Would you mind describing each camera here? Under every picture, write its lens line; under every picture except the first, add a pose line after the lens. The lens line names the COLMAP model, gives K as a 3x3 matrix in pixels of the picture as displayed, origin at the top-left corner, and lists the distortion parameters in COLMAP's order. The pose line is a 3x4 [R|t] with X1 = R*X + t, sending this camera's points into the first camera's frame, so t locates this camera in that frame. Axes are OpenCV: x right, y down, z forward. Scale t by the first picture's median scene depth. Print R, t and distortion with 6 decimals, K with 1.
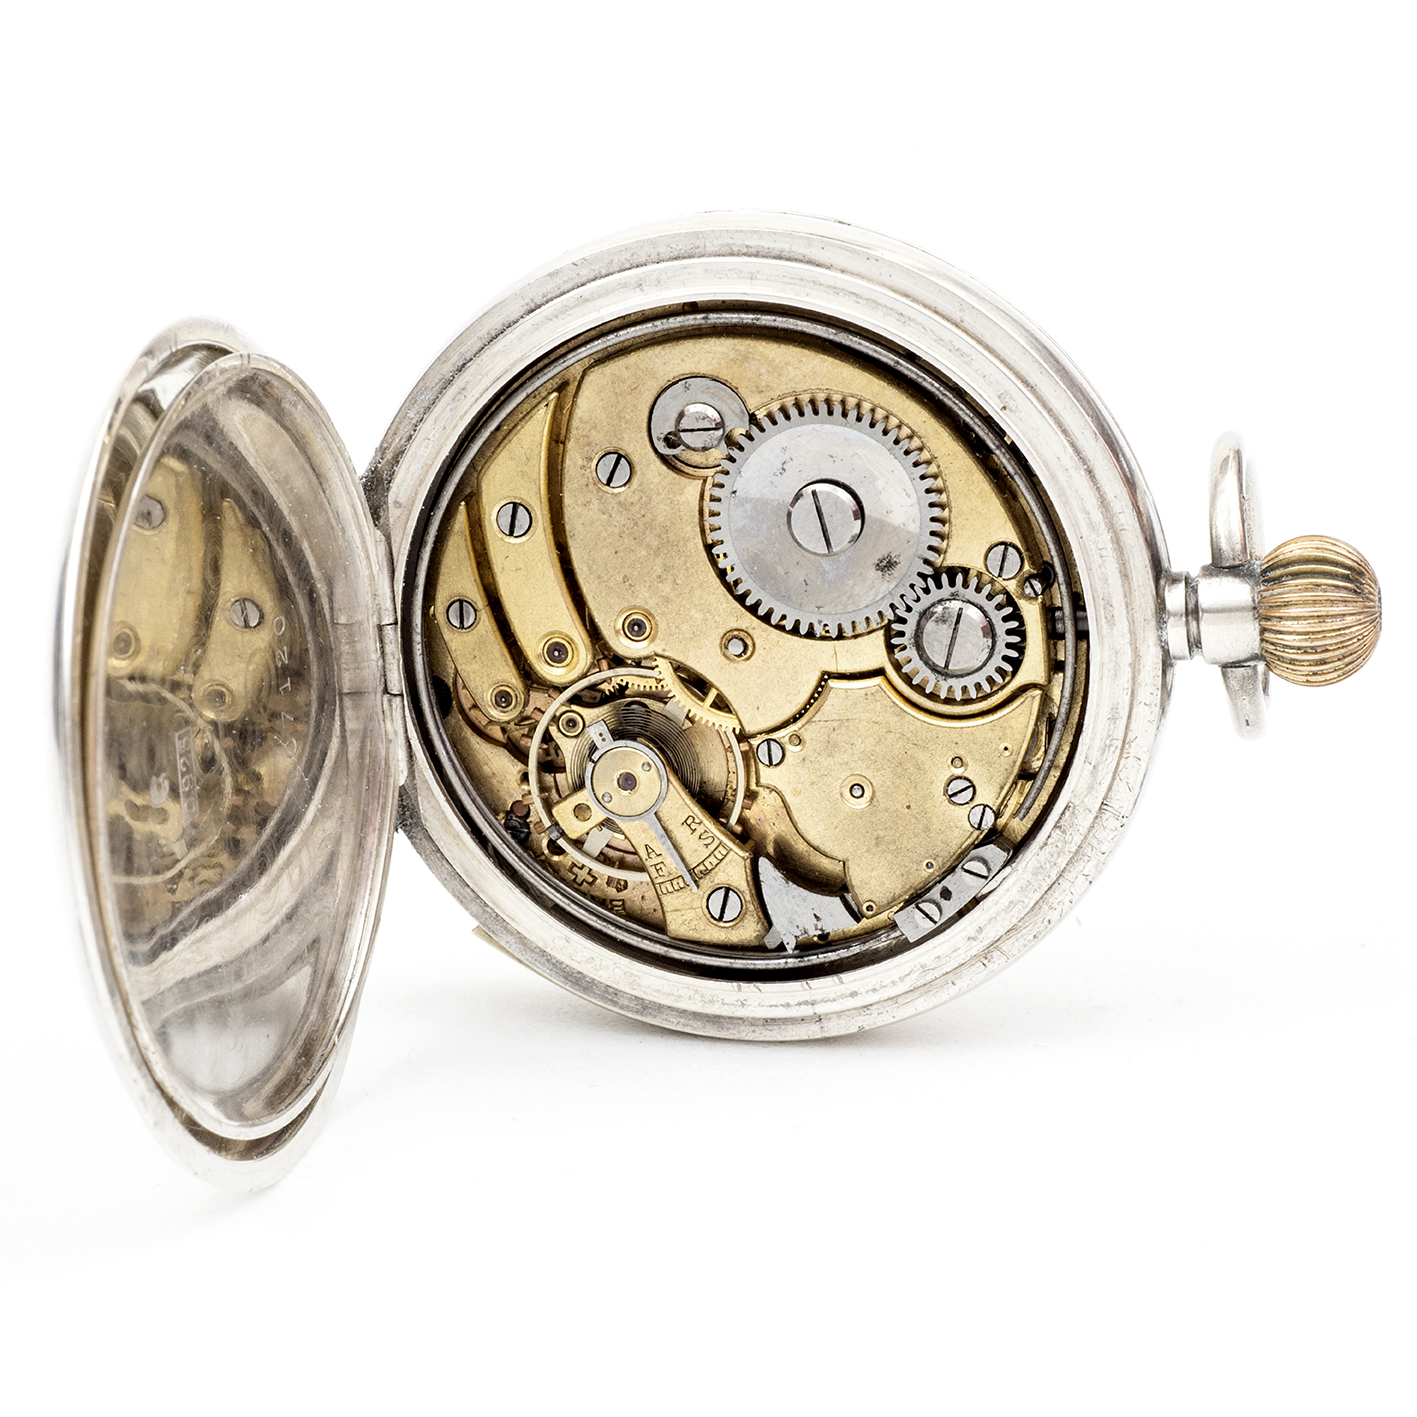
lens RADIAL K [[6921.0, 0, 709.6], [0, 6921.0, 704.9], [0, 0, 1]] dist [0.346554, 0.000000]
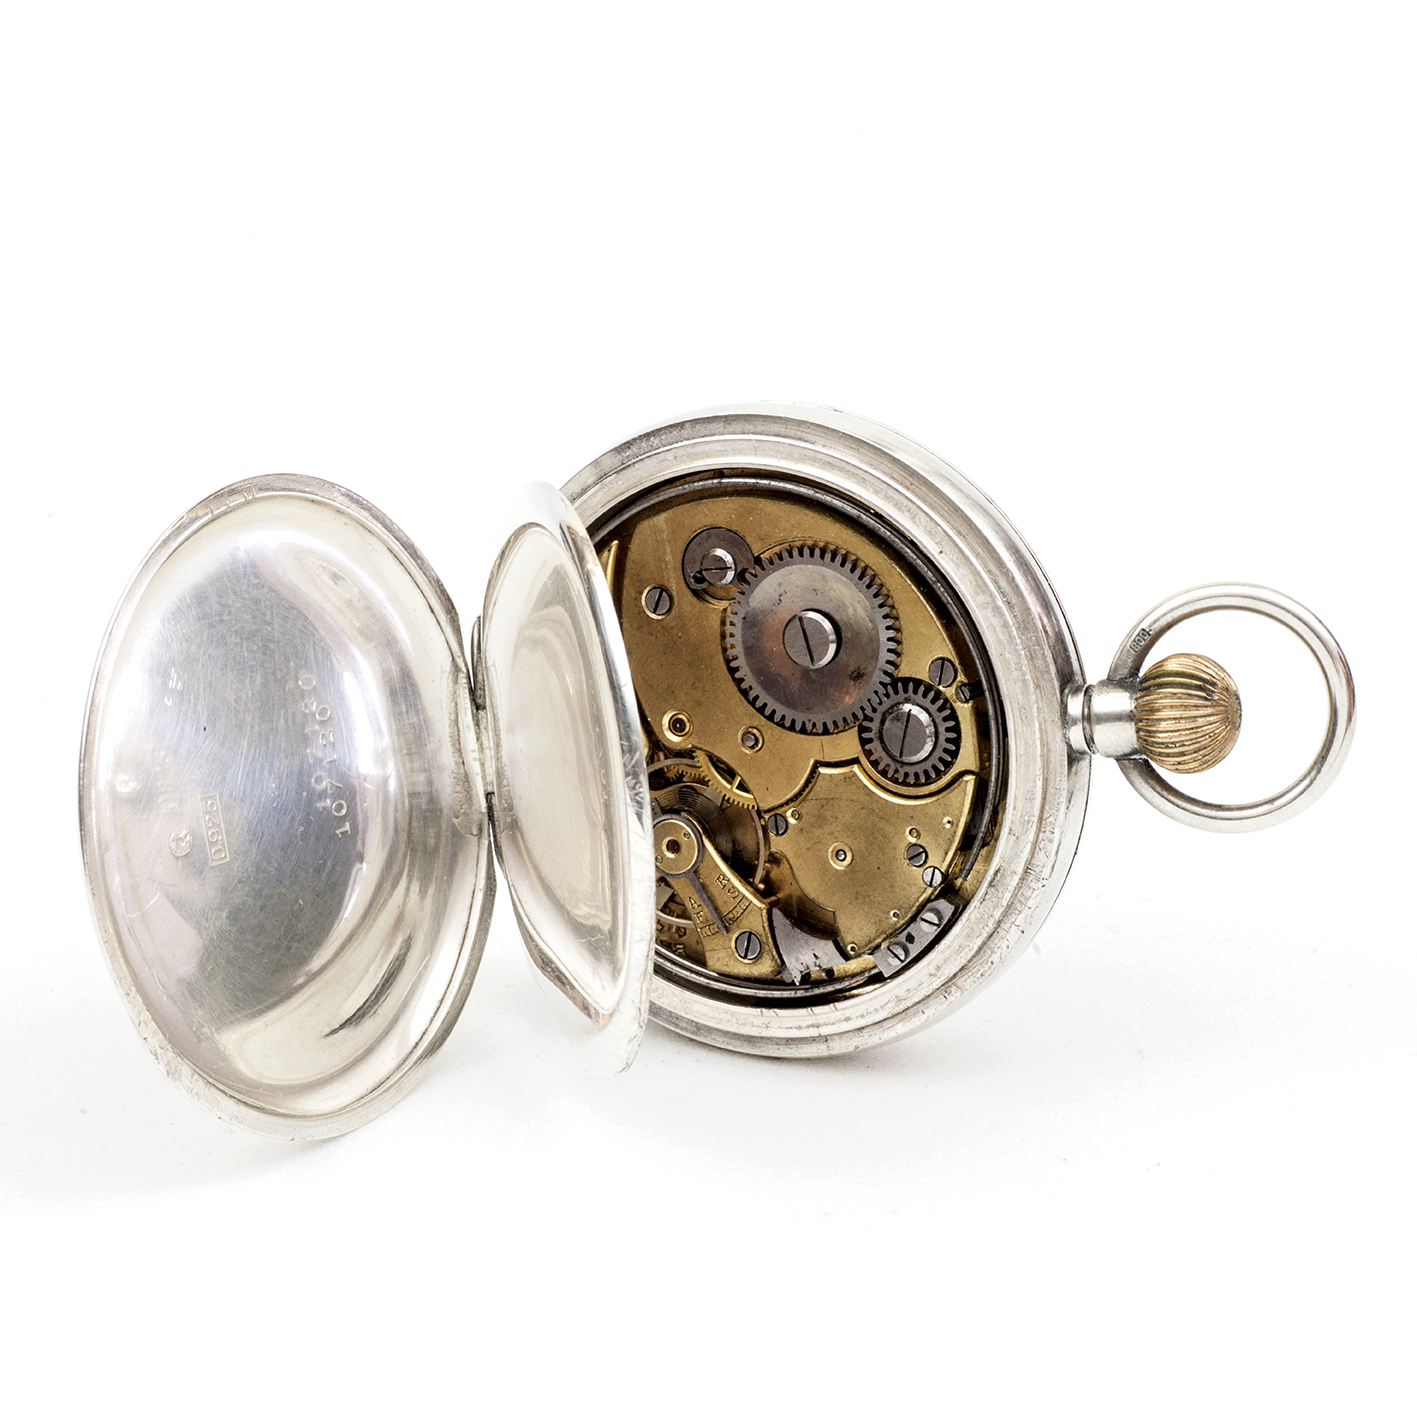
lens RADIAL K [[6921.0, 0, 705.9], [0, 6921.0, 705.3], [0, 0, 1]] dist [0.346554, 0.000000]
pose [[0.971522, 0.013500, -0.236563, 0.298356], [-0.029767, 0.997420, -0.065328, 0.068951], [0.235071, 0.070509, 0.969417, -0.241389]]
